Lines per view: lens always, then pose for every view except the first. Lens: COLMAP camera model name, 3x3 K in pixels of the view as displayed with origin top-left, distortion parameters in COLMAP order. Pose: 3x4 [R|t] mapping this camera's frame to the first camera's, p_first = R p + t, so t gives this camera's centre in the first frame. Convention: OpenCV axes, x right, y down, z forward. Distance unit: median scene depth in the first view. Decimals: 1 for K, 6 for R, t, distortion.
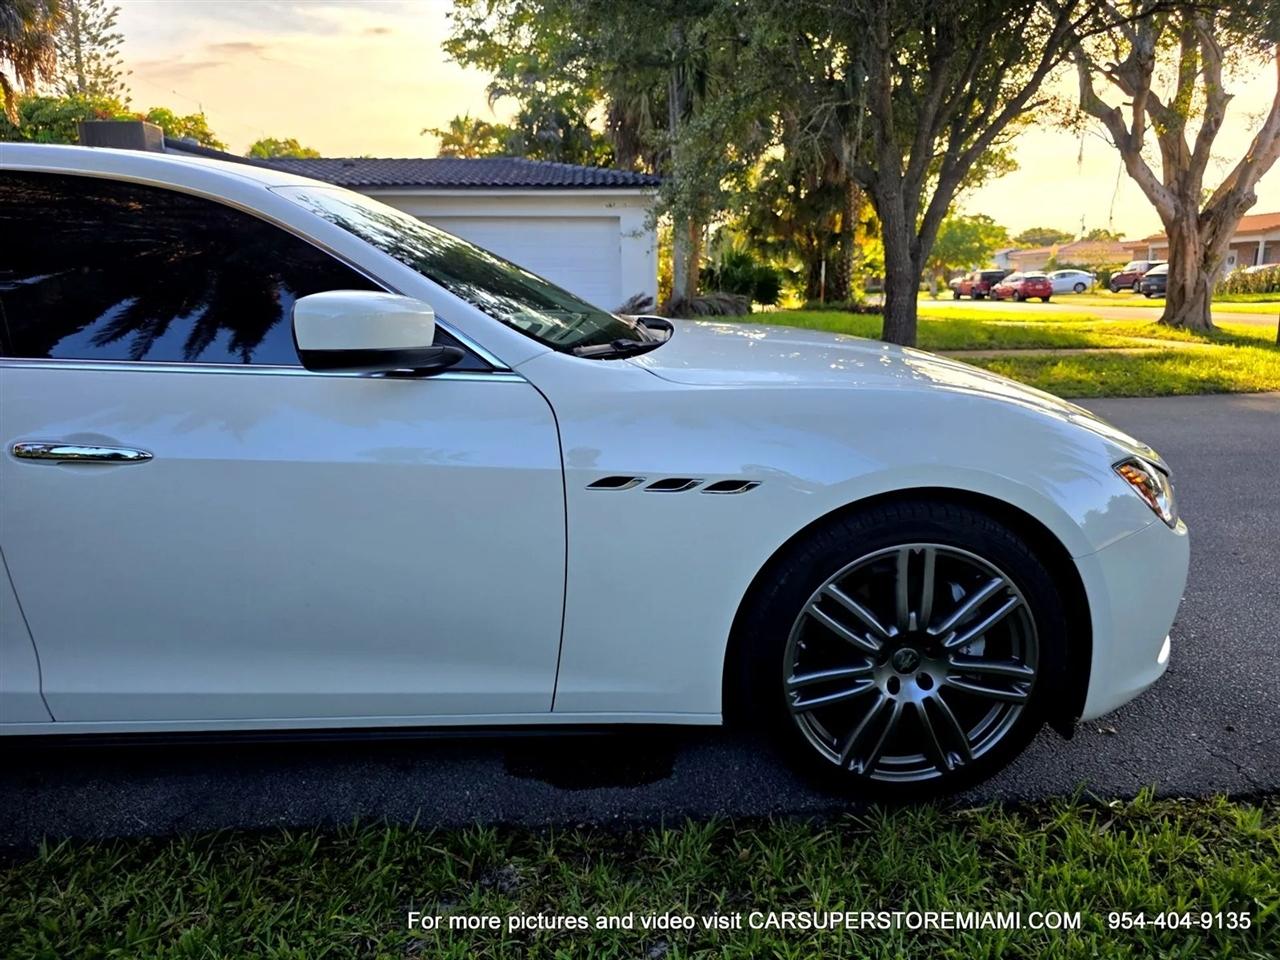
lens RADIAL K [[878.6, 0, 645.4], [0, 878.6, 480.5], [0, 0, 1]] dist [0.037612, -0.033061]
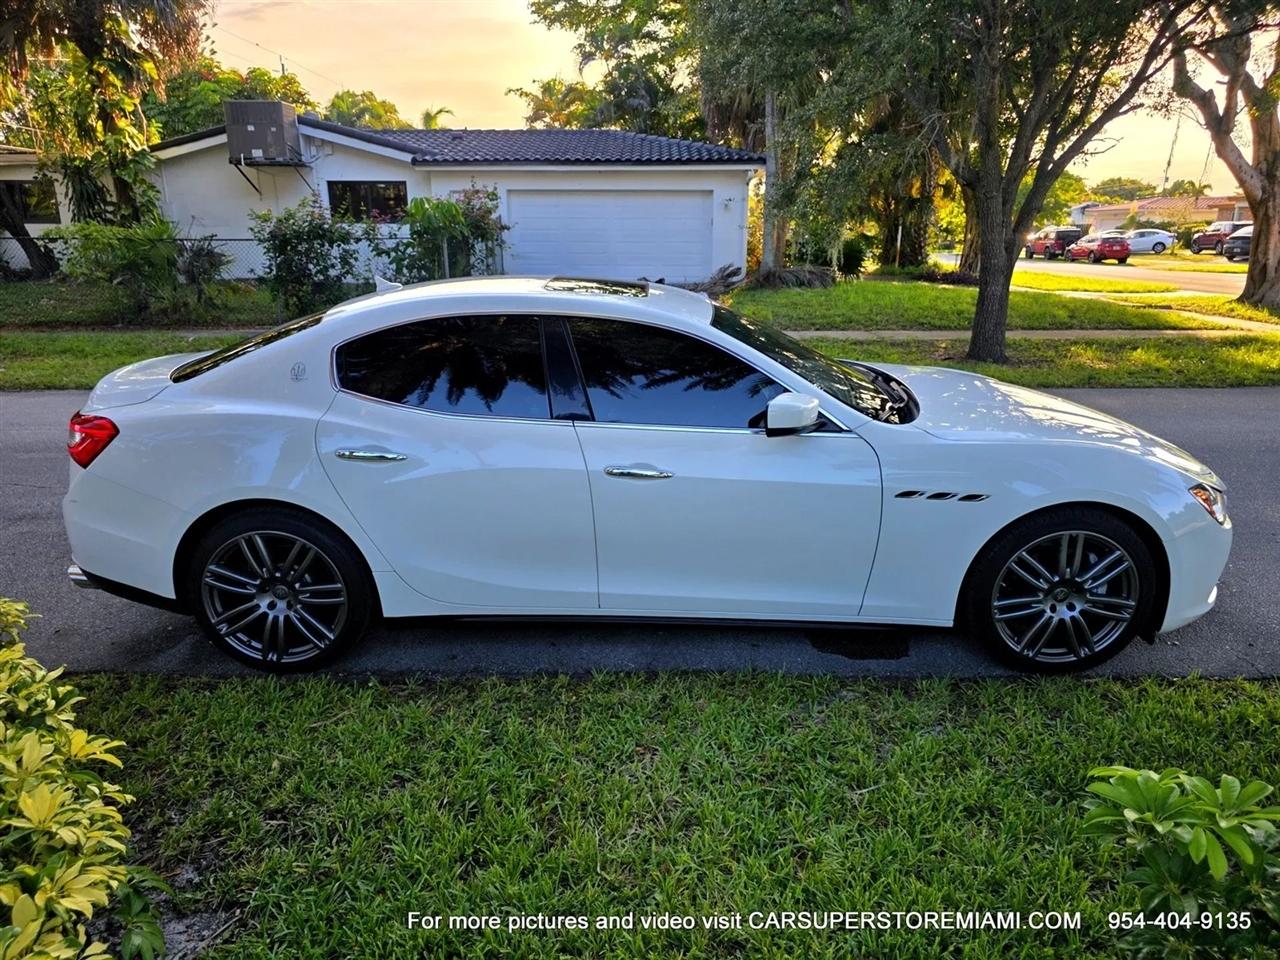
lens RADIAL K [[884.1, 0, 635.5], [0, 884.1, 491.6], [0, 0, 1]] dist [0.040582, -0.028557]
pose [[0.997895, 0.026495, -0.059197, -0.055183], [-0.022340, 0.997312, 0.069782, -0.013305], [0.060887, -0.068313, 0.995804, -0.099644]]
